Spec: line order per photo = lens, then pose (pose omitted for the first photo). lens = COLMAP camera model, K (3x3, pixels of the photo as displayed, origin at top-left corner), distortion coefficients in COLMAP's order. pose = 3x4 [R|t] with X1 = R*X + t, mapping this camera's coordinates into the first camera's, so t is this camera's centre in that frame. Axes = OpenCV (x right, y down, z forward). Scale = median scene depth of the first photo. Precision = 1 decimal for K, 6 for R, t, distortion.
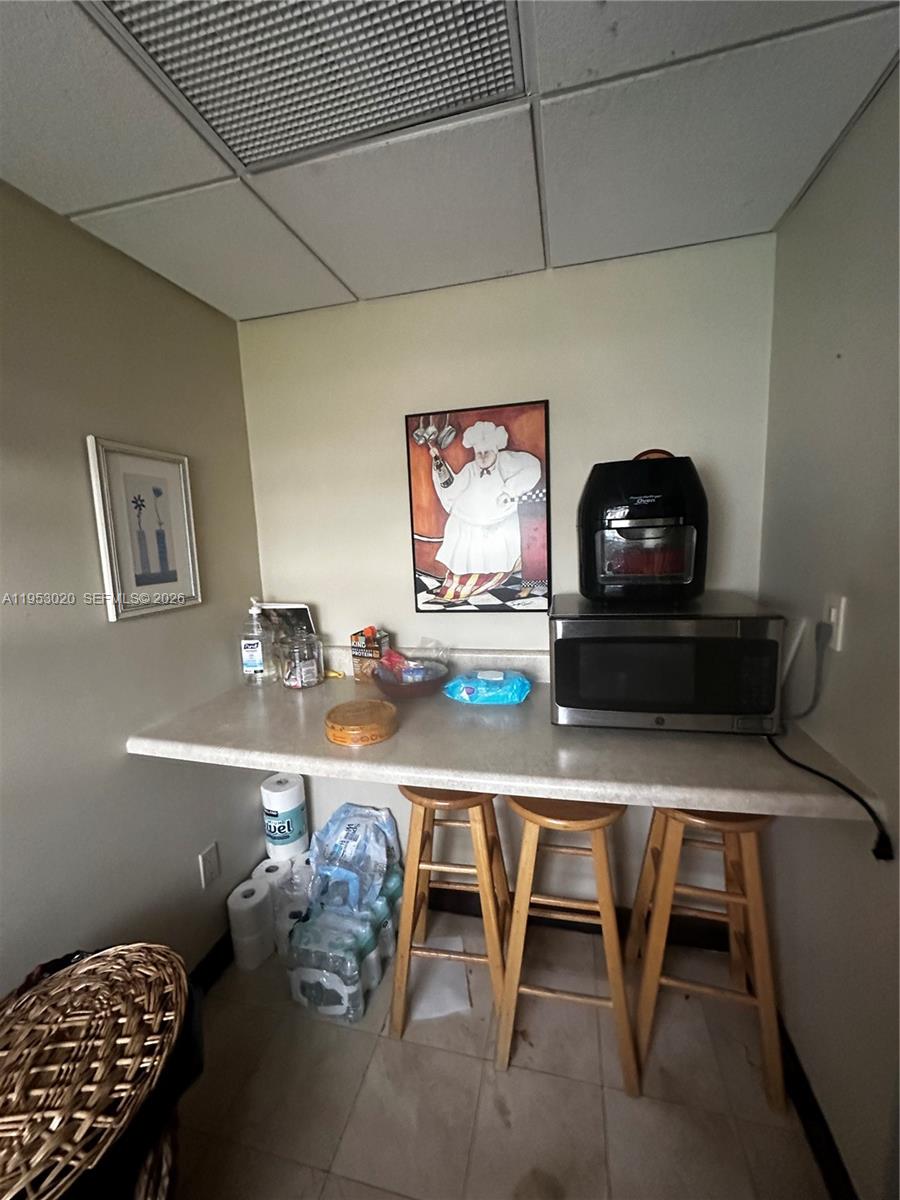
lens RADIAL K [[476.7, 0, 448.8], [0, 476.7, 598.7], [0, 0, 1]] dist [-0.003405, 0.000281]
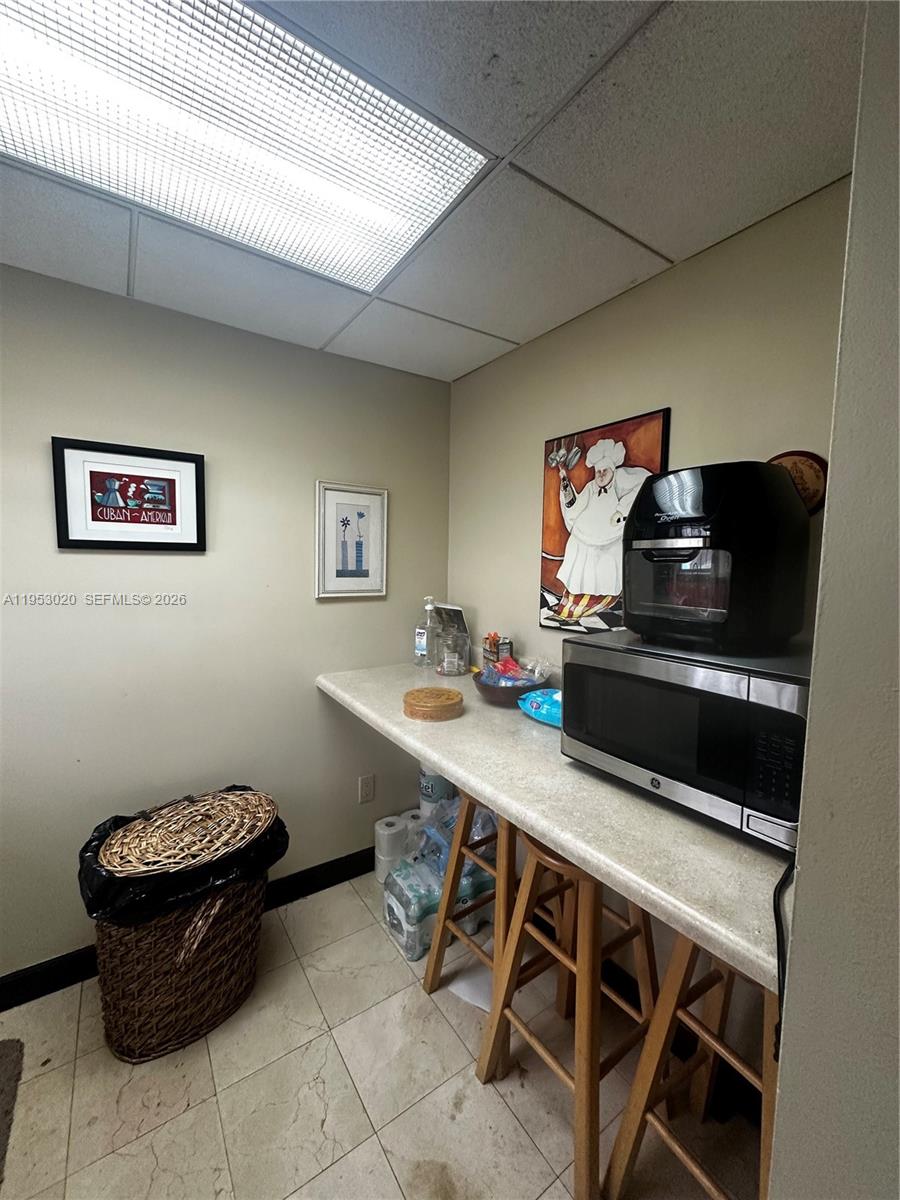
lens RADIAL K [[476.7, 0, 444.6], [0, 476.7, 597.5], [0, 0, 1]] dist [-0.003405, 0.000281]
pose [[0.743874, 0.102628, -0.660393, 0.484614], [-0.133425, 0.991052, 0.003723, -0.011202], [0.654866, 0.085343, 0.750911, 0.080229]]
